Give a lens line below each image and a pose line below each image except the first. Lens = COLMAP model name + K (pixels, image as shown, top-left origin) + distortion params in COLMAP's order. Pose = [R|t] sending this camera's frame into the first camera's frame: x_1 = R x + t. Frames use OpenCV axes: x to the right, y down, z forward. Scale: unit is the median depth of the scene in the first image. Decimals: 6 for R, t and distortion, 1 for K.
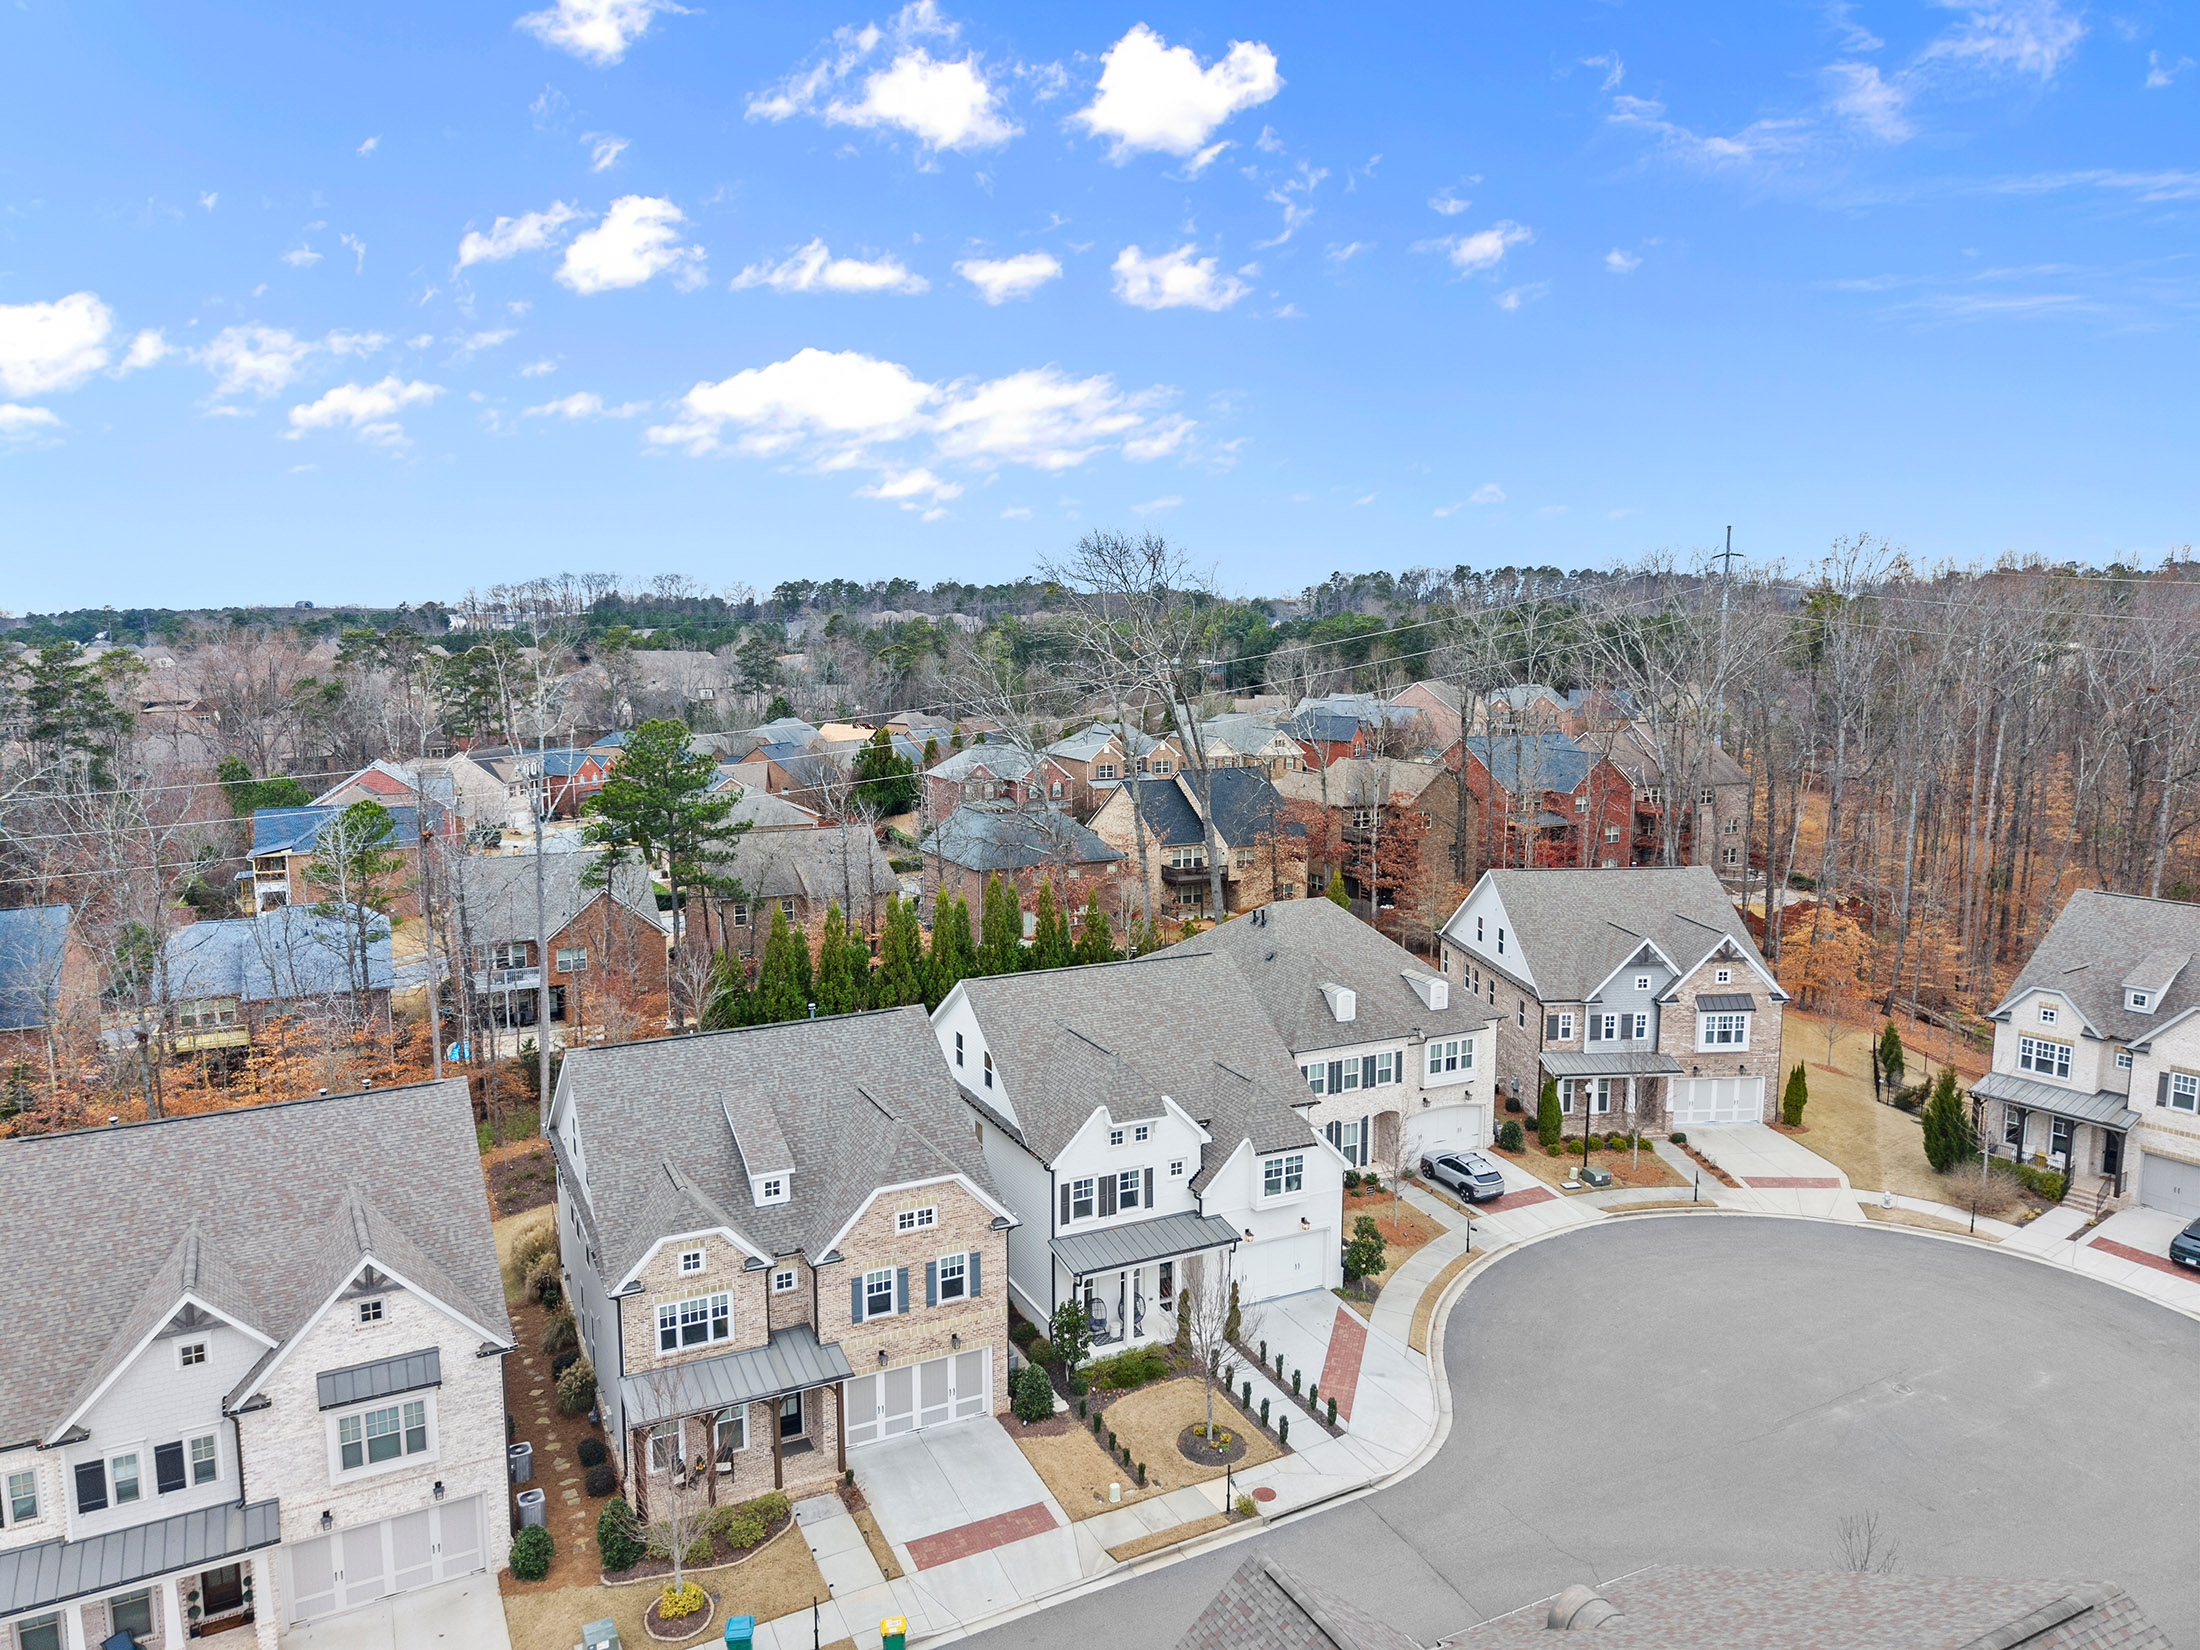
lens RADIAL K [[1497.0, 0, 1195.0], [0, 1497.0, 824.2], [0, 0, 1]] dist [0.060773, -0.125366]
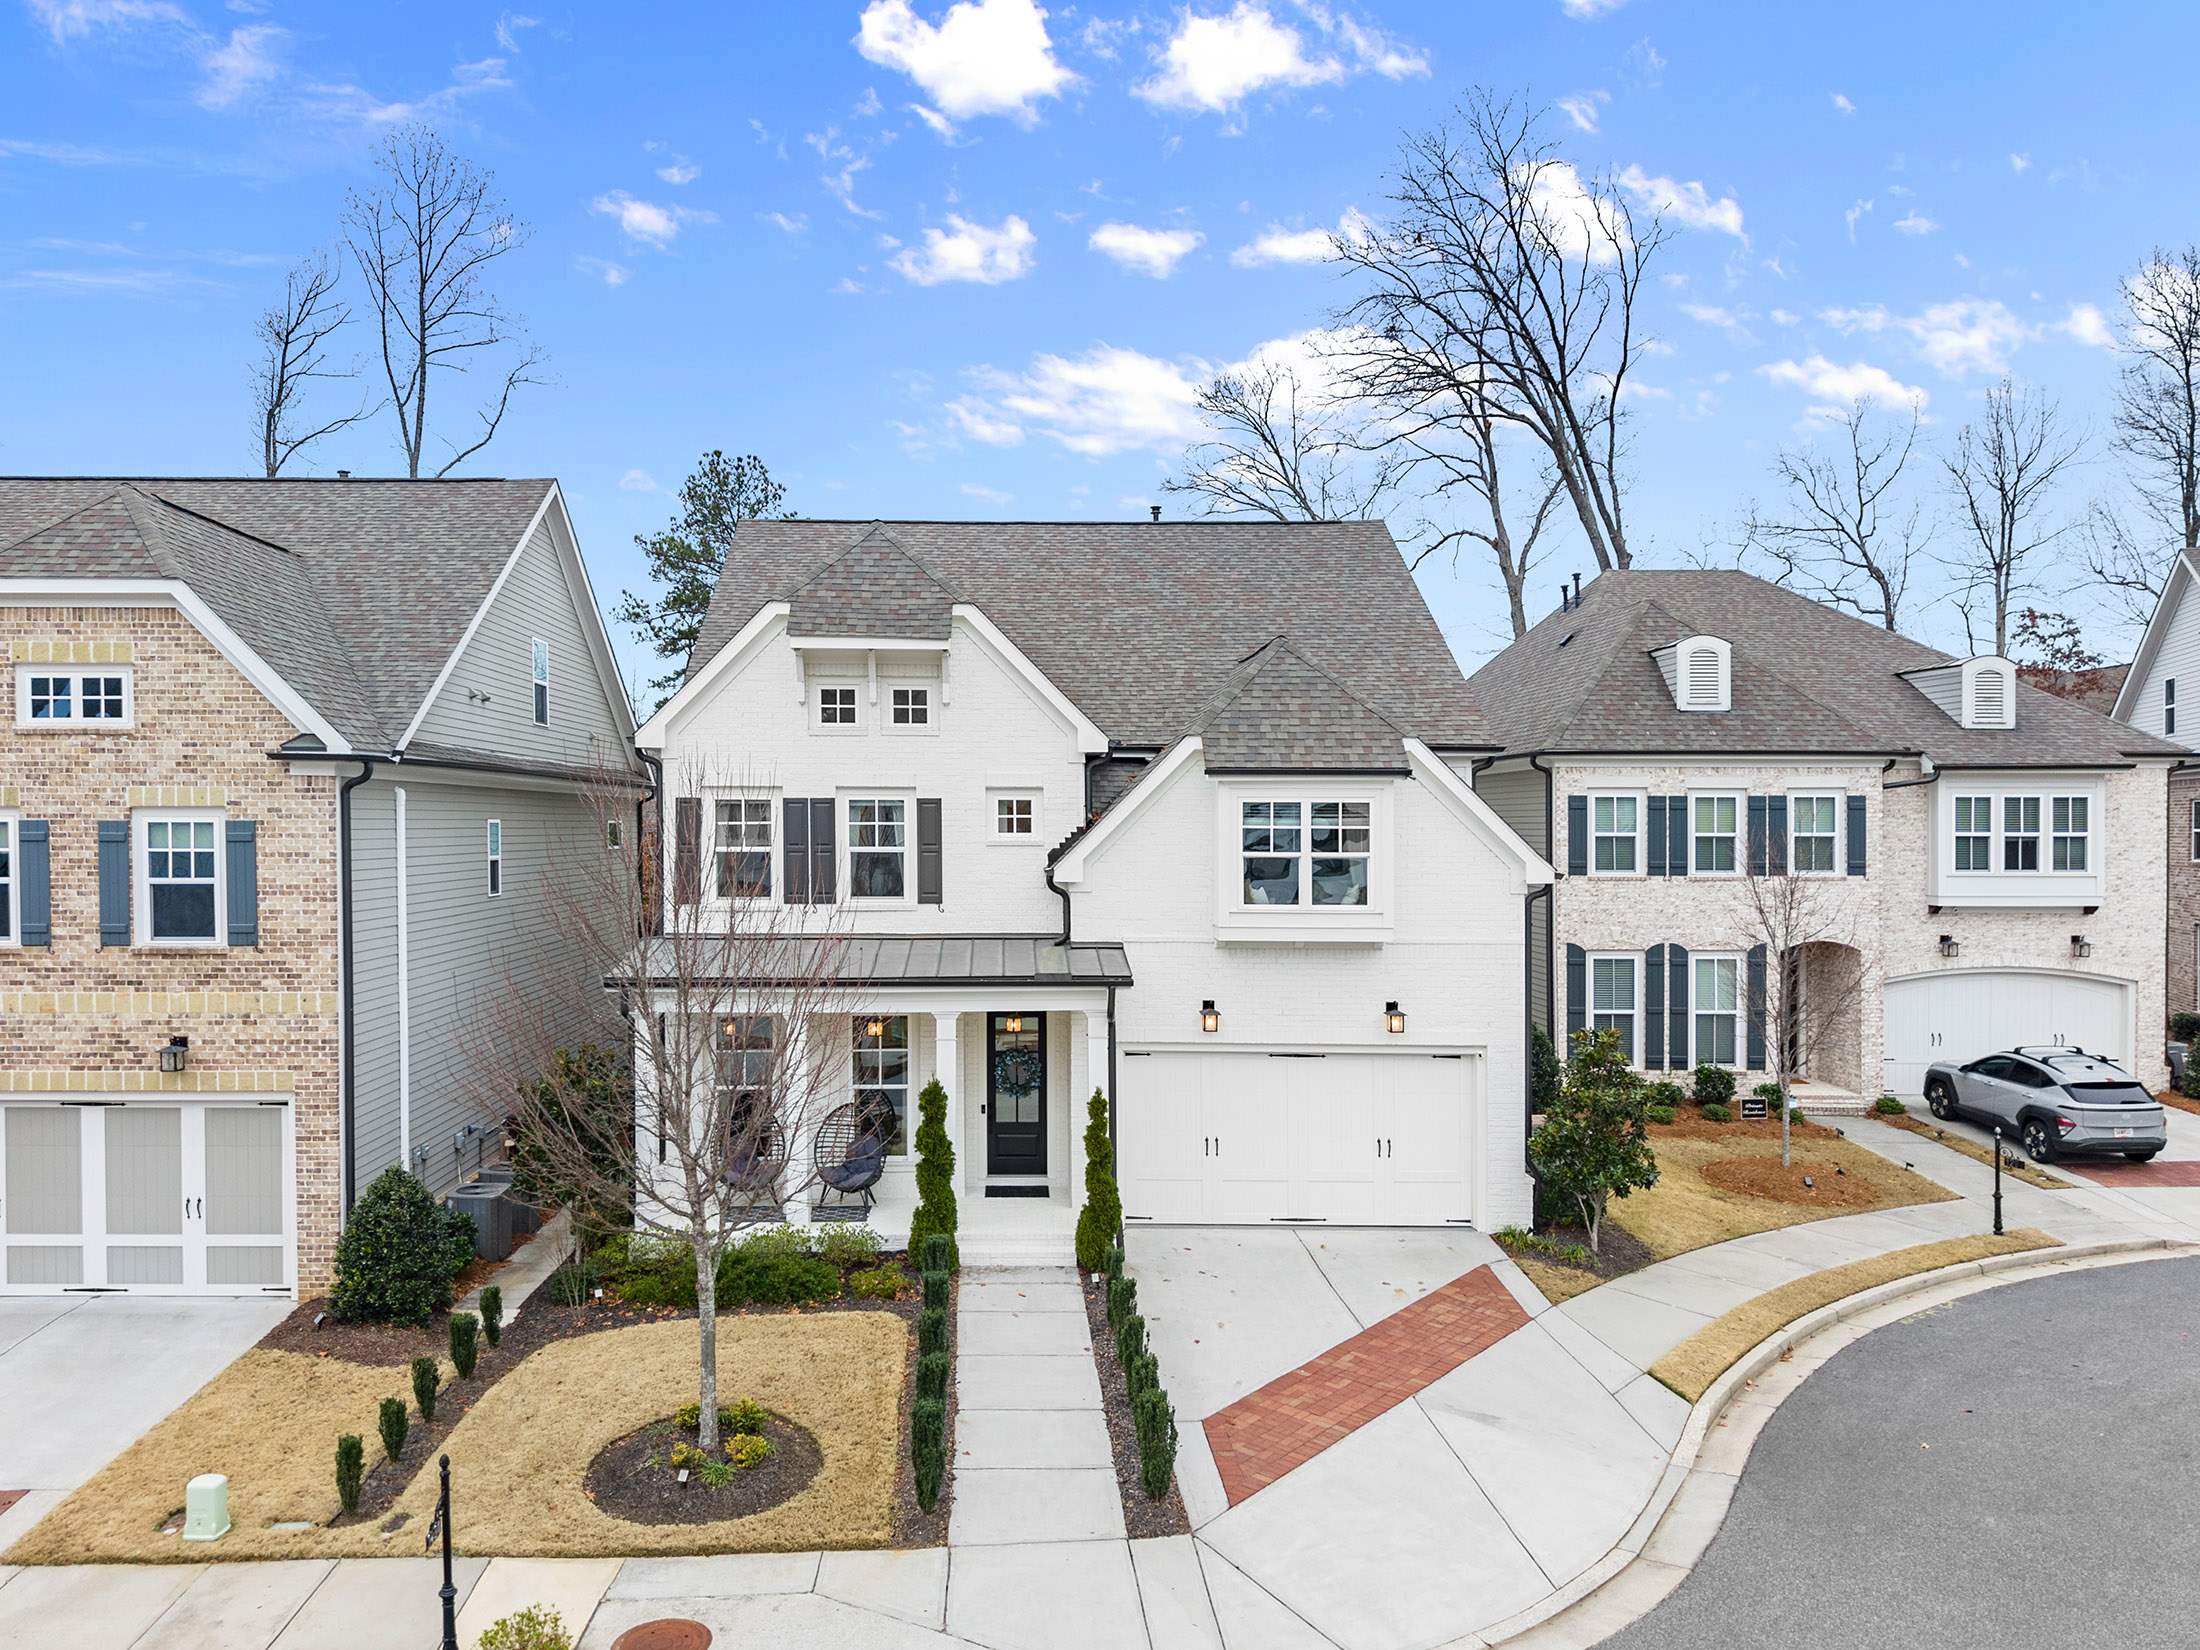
lens RADIAL K [[1603.7, 0, 1049.0], [0, 1603.7, 858.2], [0, 0, 1]] dist [0.012239, -0.002177]
pose [[0.880796, -0.006996, -0.473445, 0.190165], [-0.049133, 0.993143, -0.106083, 0.286192], [0.470941, 0.116699, 0.874412, 0.656992]]
